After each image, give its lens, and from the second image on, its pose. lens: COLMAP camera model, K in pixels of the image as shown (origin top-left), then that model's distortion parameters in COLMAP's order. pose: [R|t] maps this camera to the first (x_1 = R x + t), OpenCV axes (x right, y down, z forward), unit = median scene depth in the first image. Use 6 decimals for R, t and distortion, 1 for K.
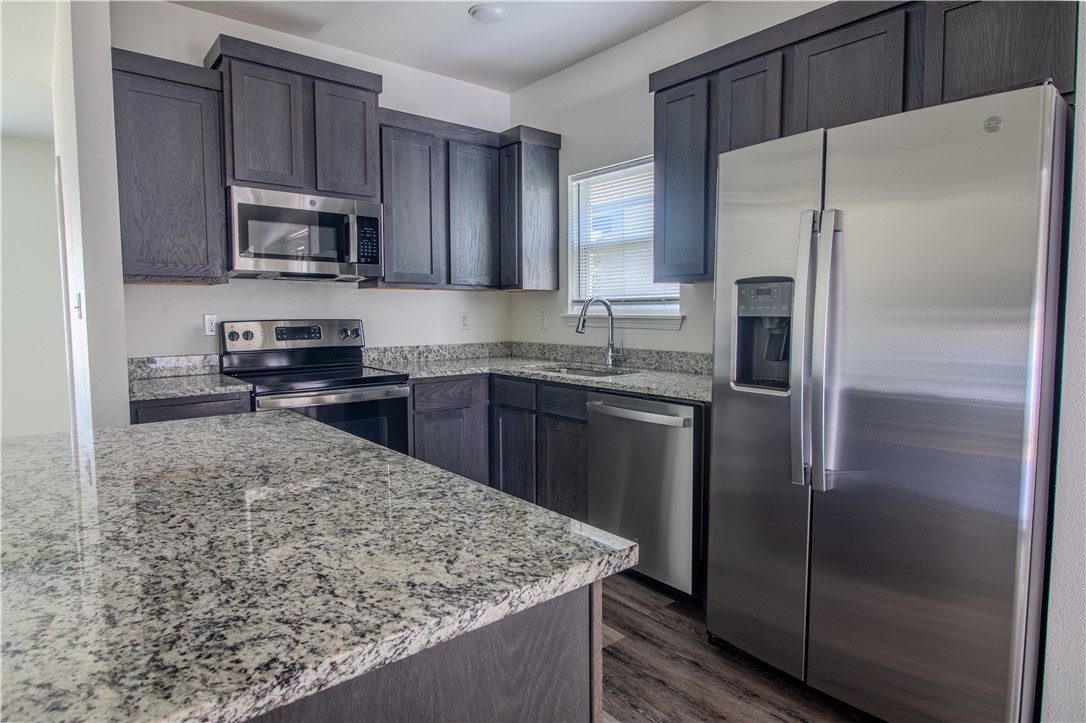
lens RADIAL K [[598.0, 0, 543.7], [0, 598.0, 366.2], [0, 0, 1]] dist [-0.015948, -0.000714]
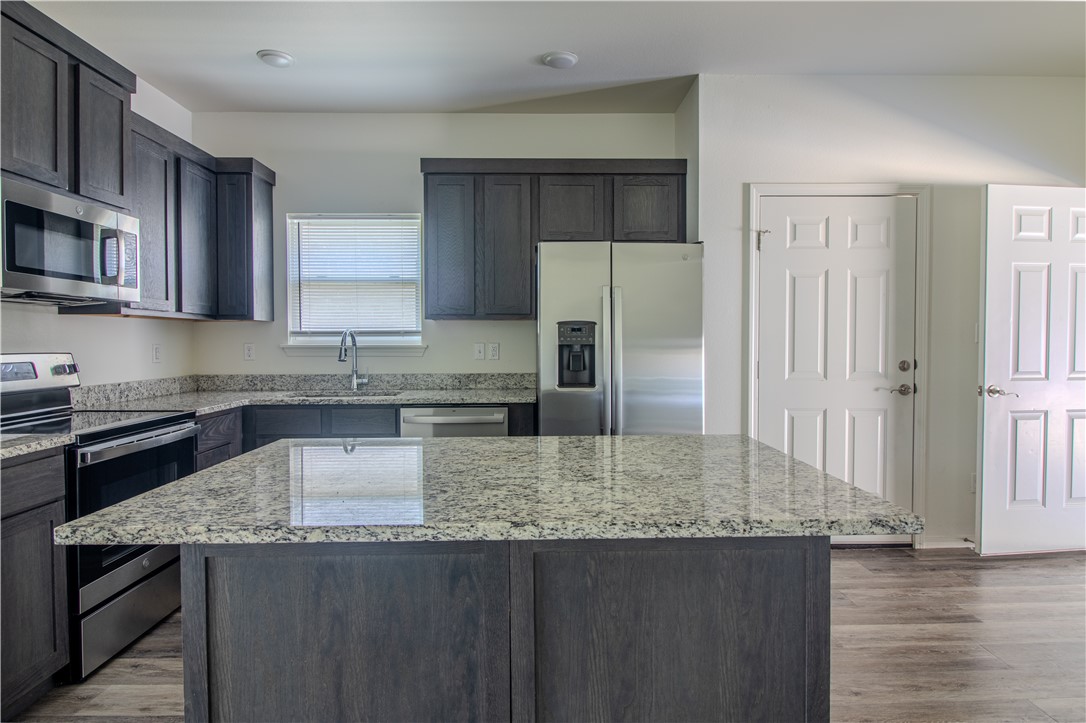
lens RADIAL K [[598.0, 0, 546.5], [0, 598.0, 353.6], [0, 0, 1]] dist [-0.015948, -0.000714]
pose [[0.626829, -0.017085, 0.778970, -0.553273], [0.072950, 0.996655, -0.036843, -0.001243], [-0.775735, 0.079920, 0.625978, 0.011421]]
